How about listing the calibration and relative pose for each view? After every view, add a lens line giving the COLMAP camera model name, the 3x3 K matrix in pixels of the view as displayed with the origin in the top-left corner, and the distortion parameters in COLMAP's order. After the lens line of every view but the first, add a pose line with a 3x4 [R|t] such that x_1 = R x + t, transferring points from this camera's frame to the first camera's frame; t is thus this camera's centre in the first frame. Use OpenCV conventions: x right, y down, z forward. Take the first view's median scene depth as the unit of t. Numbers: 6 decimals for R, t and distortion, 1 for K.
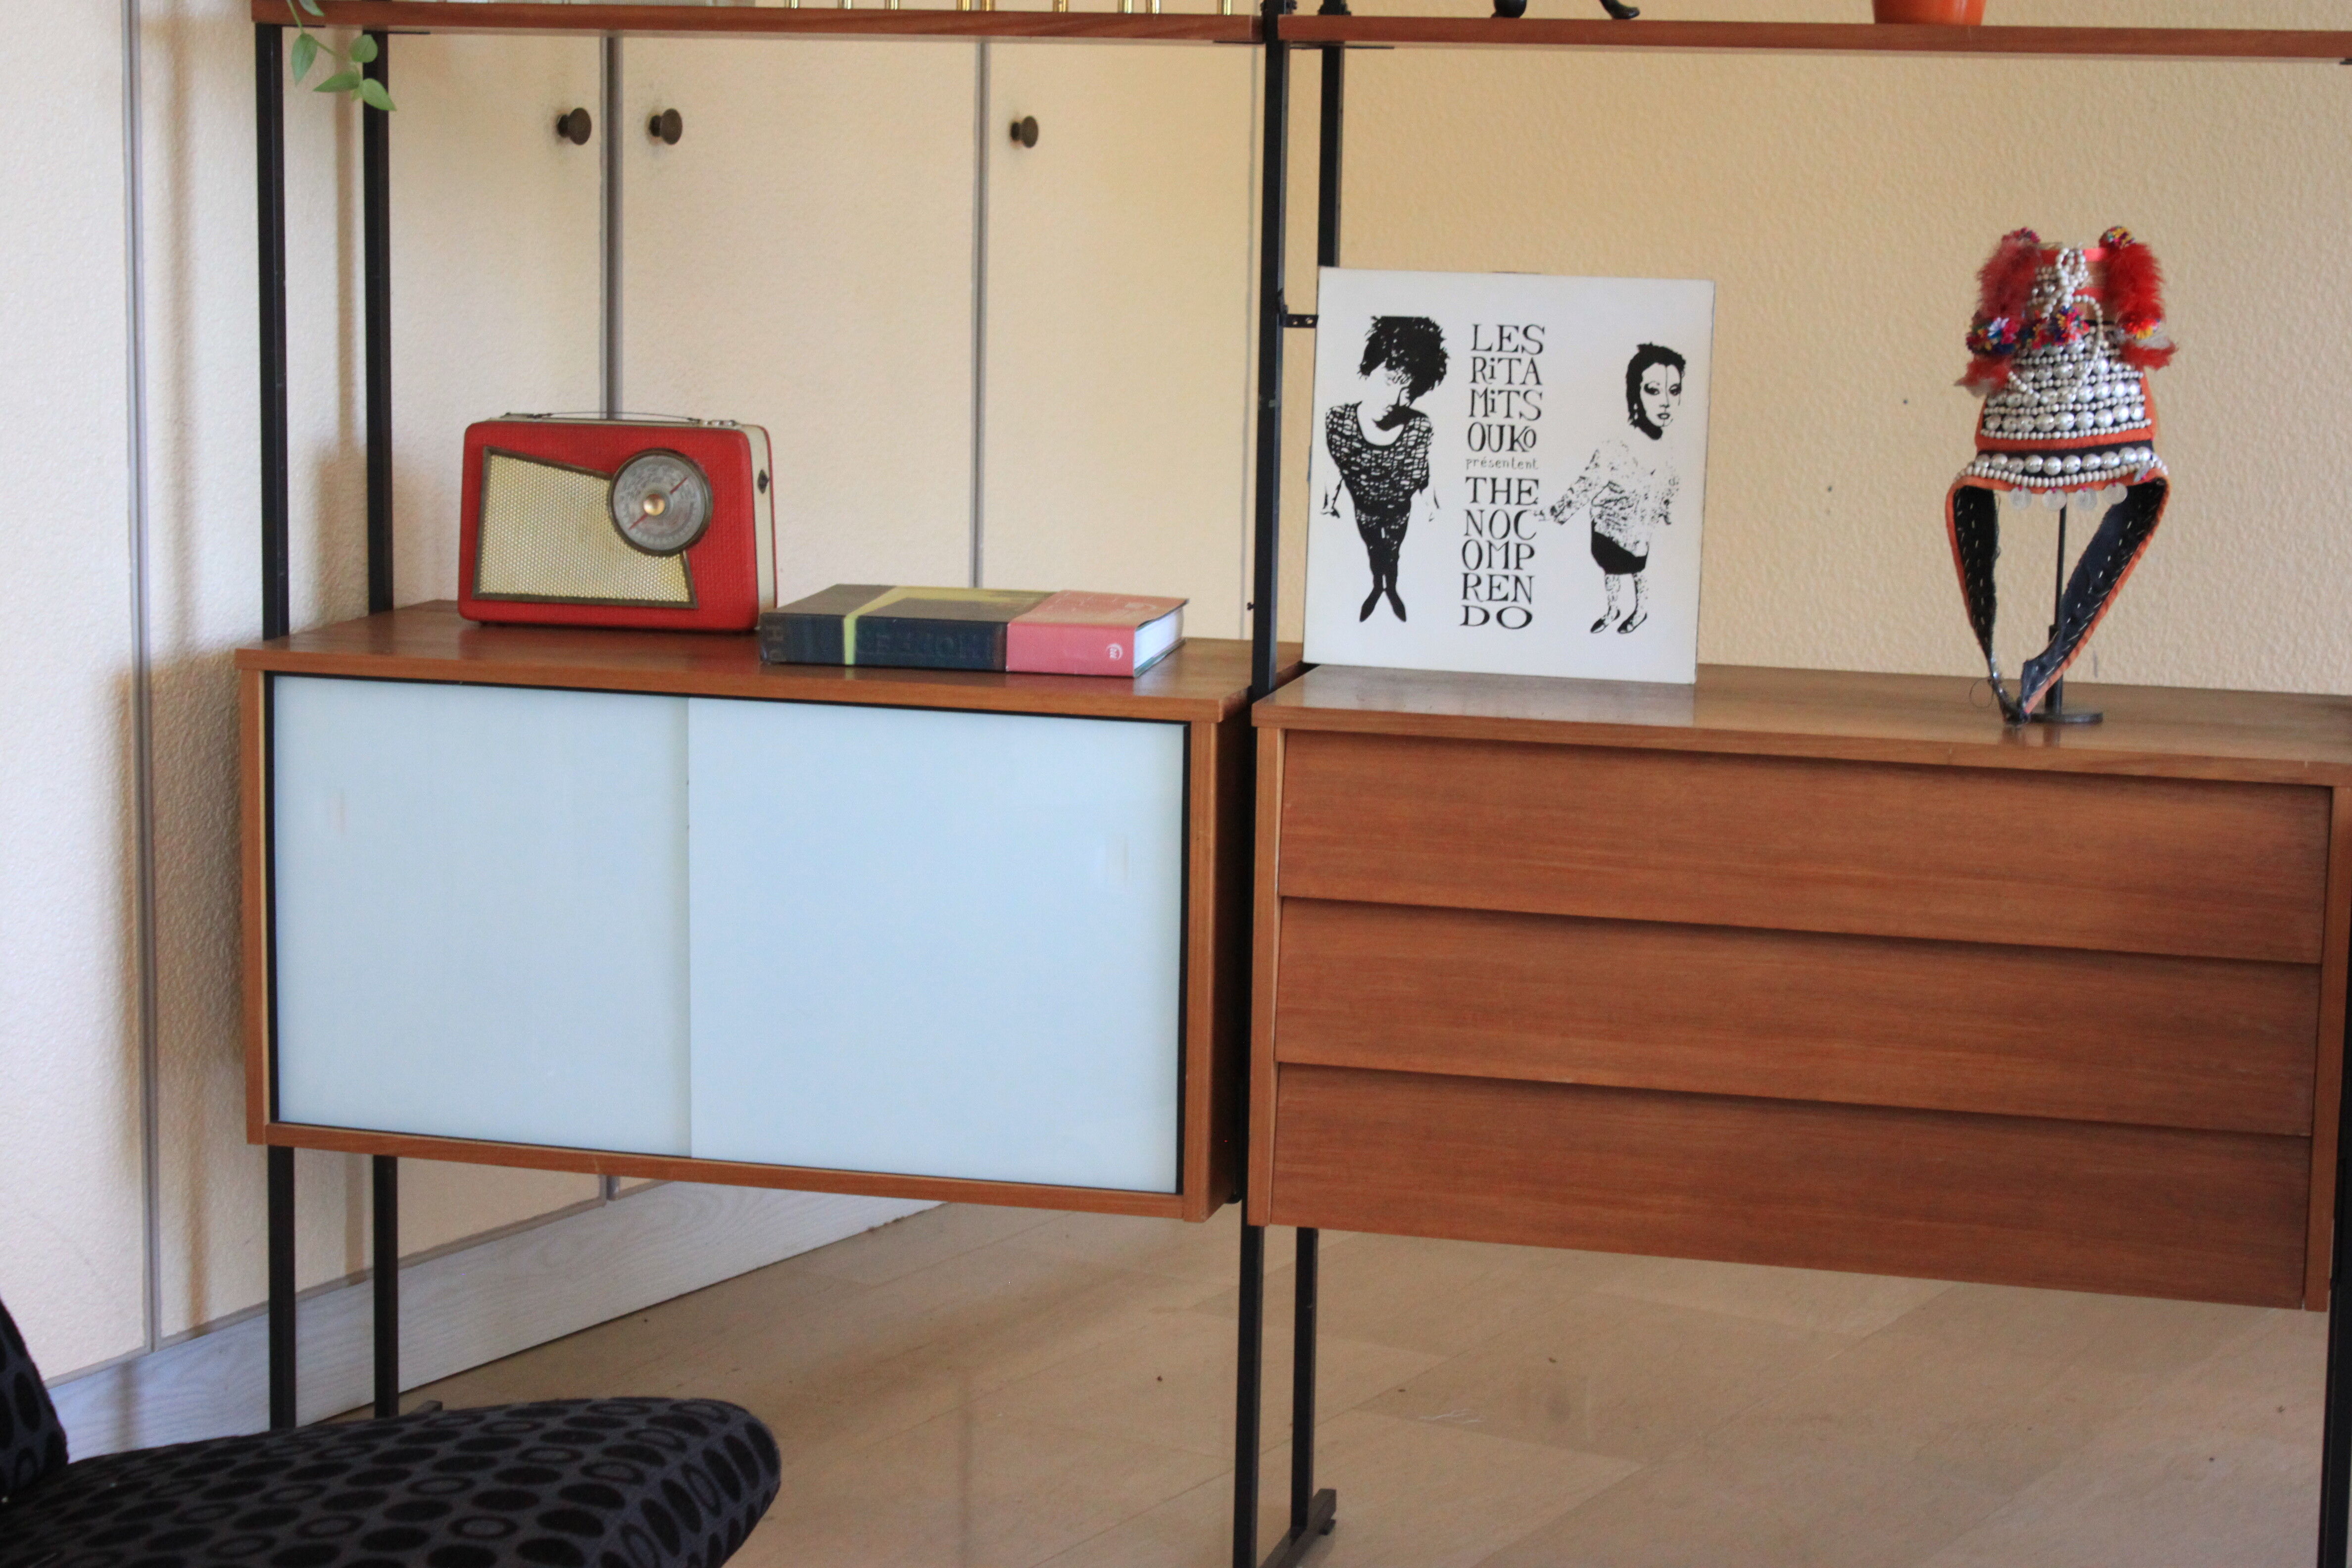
lens RADIAL K [[4481.2, 0, 1156.3], [0, 4481.2, 768.1], [0, 0, 1]] dist [0.030047, 0.000000]
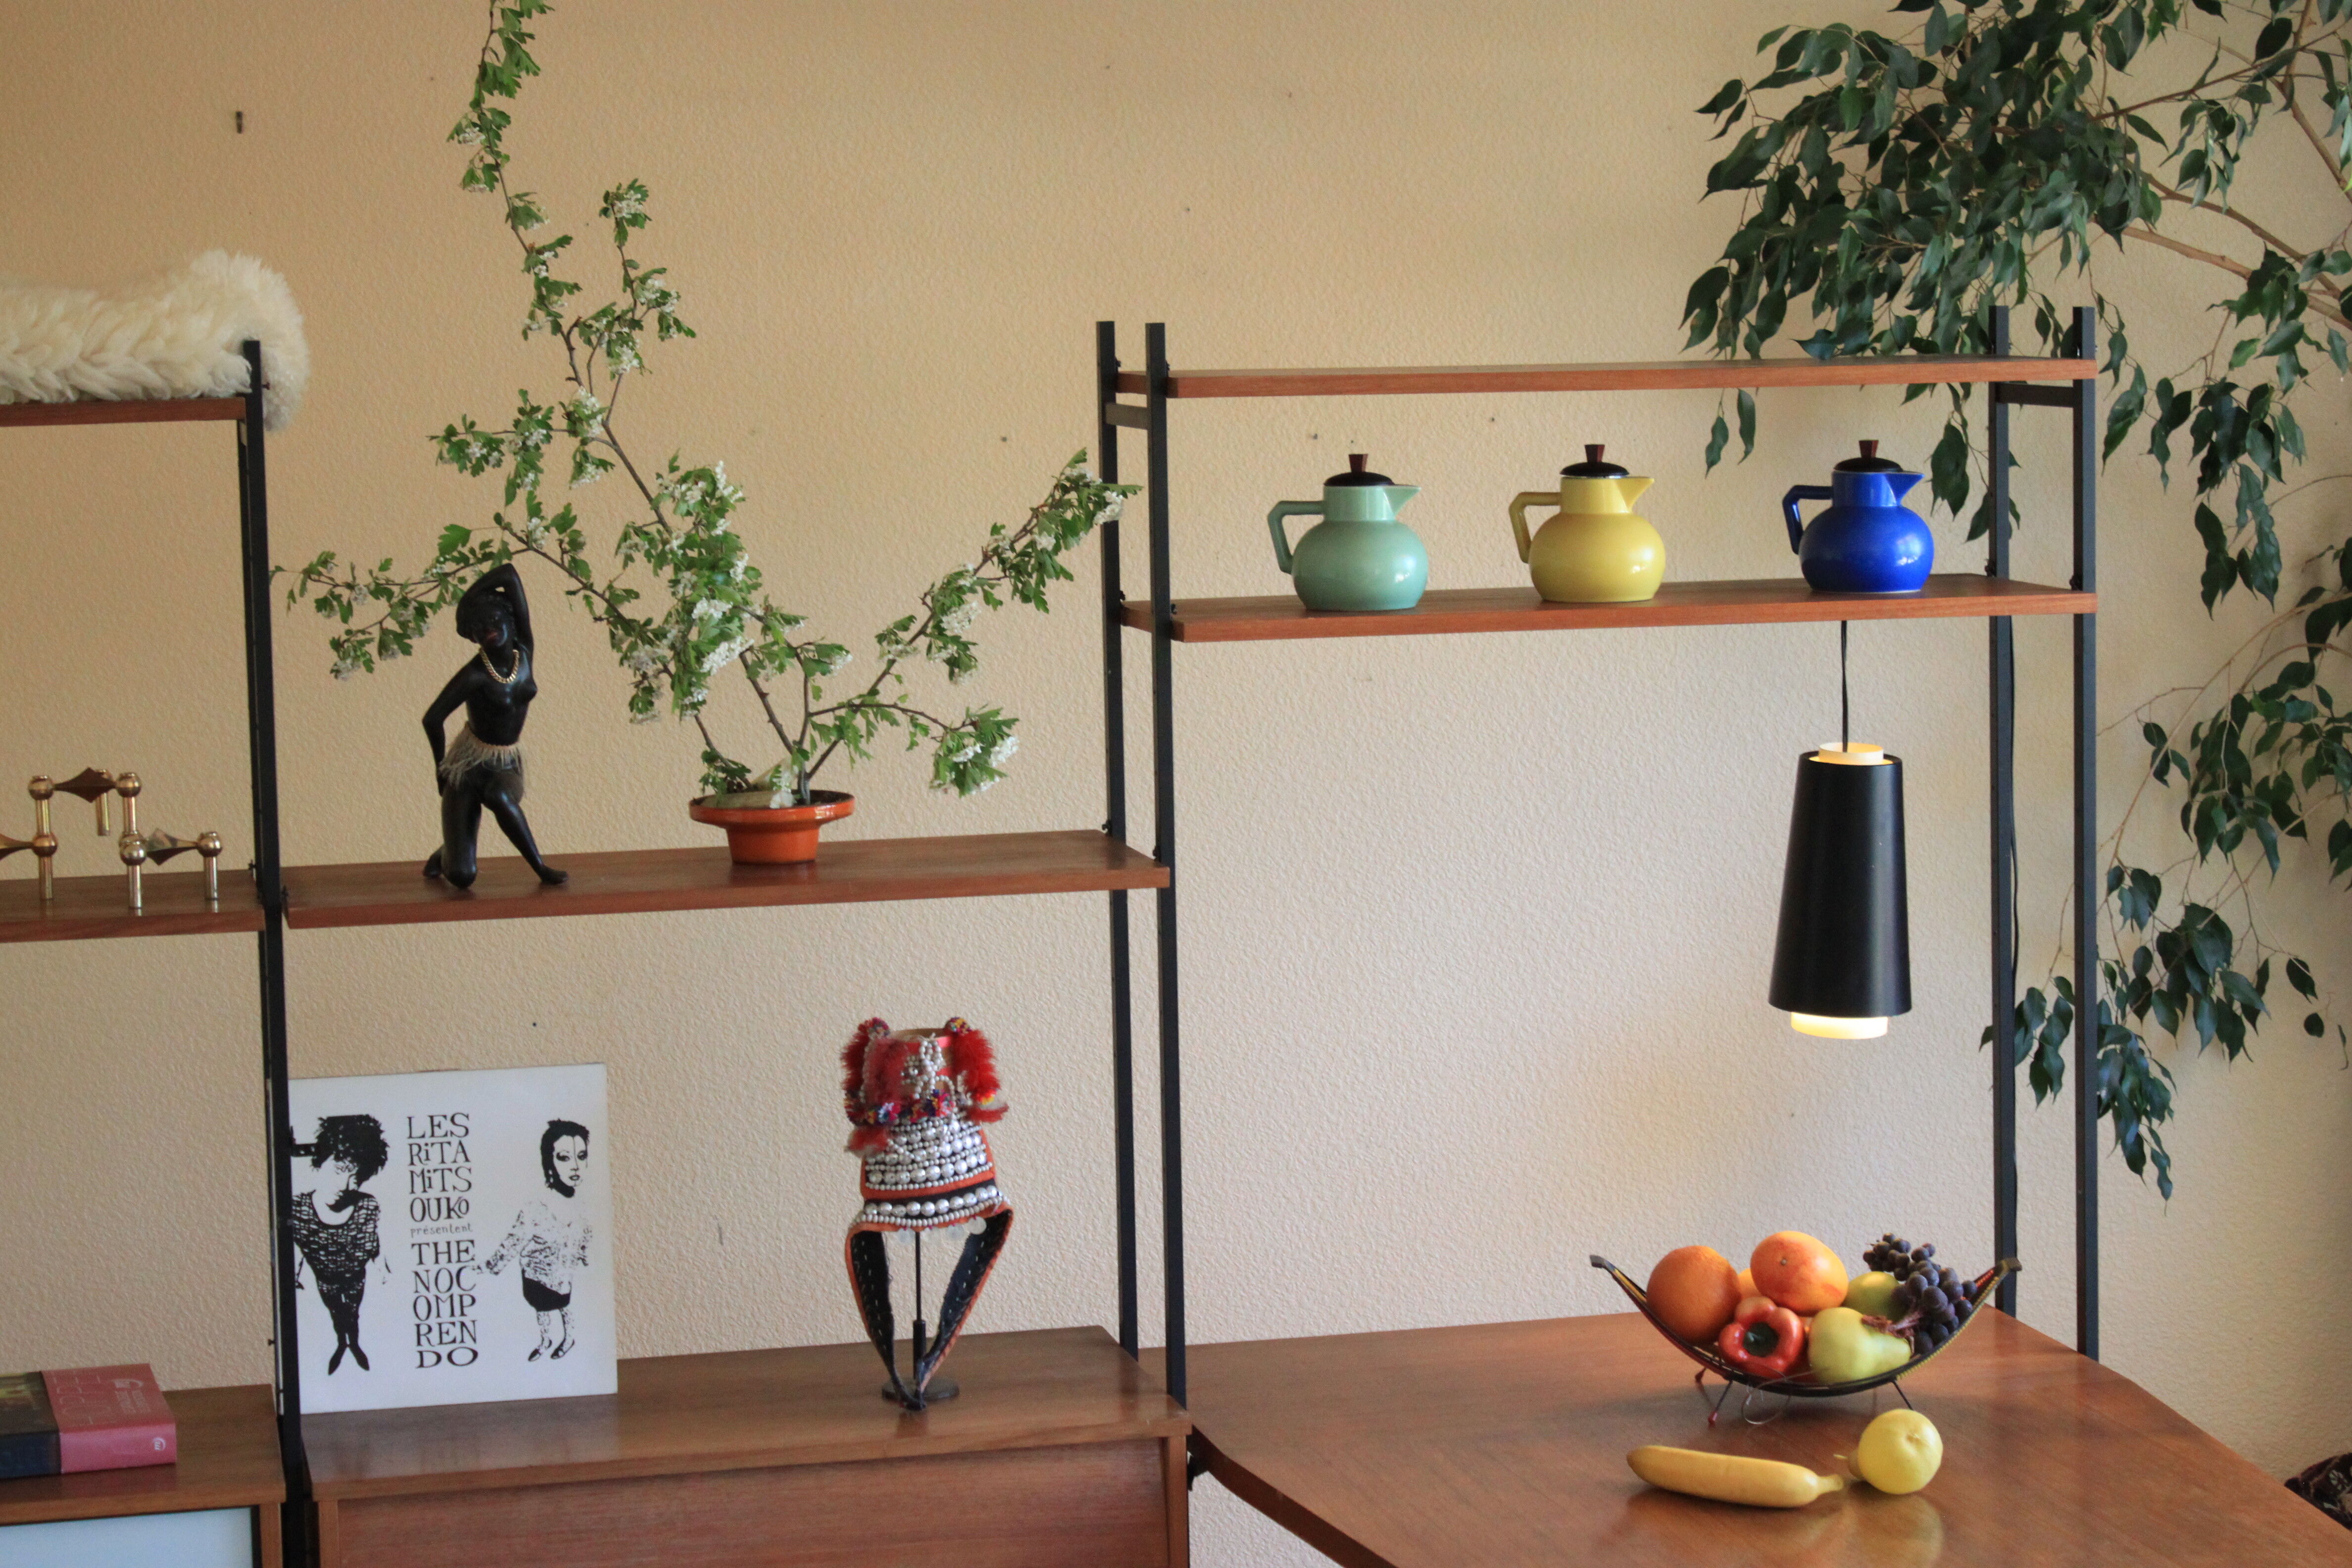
lens RADIAL K [[4717.0, 0, 1170.9], [0, 4717.0, 781.0], [0, 0, 1]] dist [0.043876, 0.000000]
pose [[0.890617, -0.085939, 0.446560, -0.305012], [0.101522, 0.994772, -0.011036, -0.154919], [-0.443277, 0.055164, 0.894686, -0.222513]]
